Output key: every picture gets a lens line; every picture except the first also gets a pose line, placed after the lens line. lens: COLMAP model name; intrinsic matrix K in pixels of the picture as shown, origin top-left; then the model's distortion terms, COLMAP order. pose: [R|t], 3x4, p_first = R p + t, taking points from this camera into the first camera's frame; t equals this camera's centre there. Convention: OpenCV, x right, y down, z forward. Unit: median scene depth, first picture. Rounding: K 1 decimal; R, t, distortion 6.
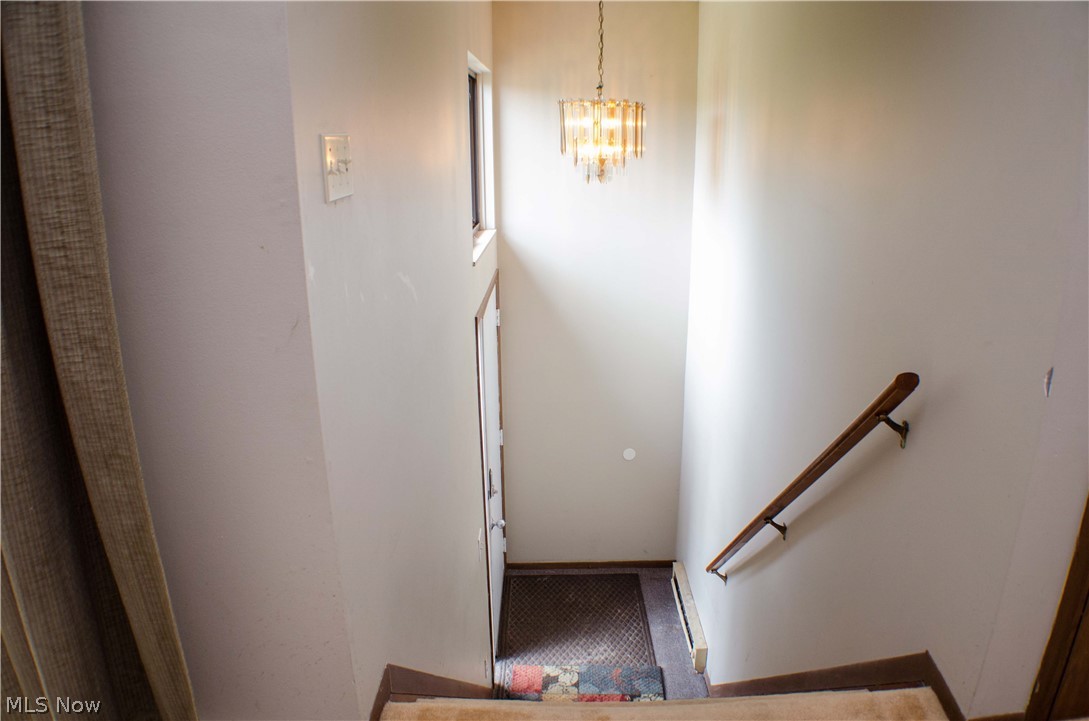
lens RADIAL K [[781.0, 0, 544.7], [0, 781.0, 362.2], [0, 0, 1]] dist [-0.186532, 0.037808]
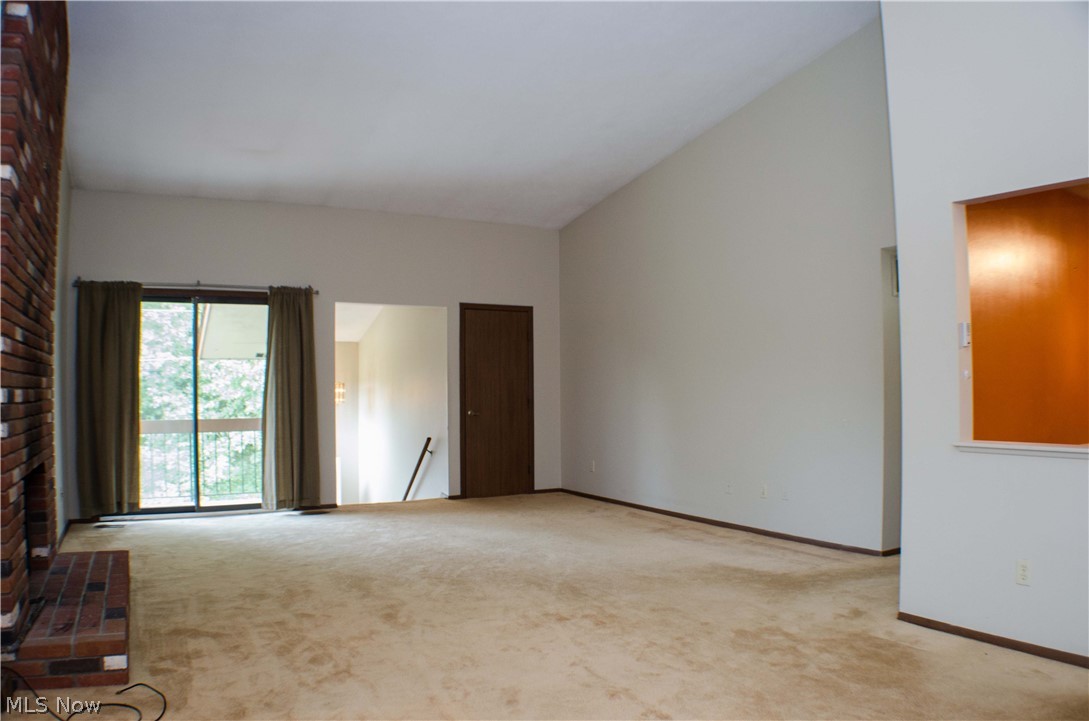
lens RADIAL K [[781.0, 0, 545.5], [0, 781.0, 364.1], [0, 0, 1]] dist [-0.186532, 0.037808]
pose [[0.867527, 0.022962, 0.496860, -0.623568], [0.140713, 0.946796, -0.289442, 0.501326], [-0.477072, 0.321013, 0.818140, -1.646273]]
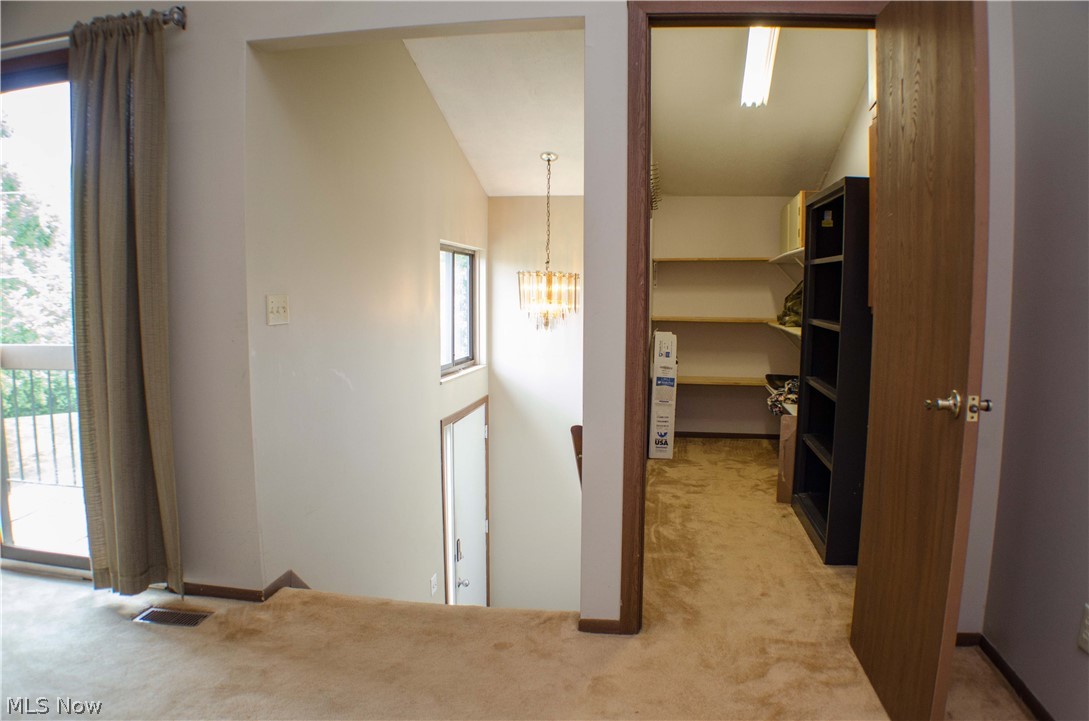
lens RADIAL K [[781.0, 0, 545.9], [0, 781.0, 364.9], [0, 0, 1]] dist [-0.186532, 0.037808]
pose [[0.988646, 0.034672, -0.146206, 0.285180], [-0.062293, 0.980036, -0.188812, 0.093026], [0.136741, 0.195776, 0.971068, -0.350281]]
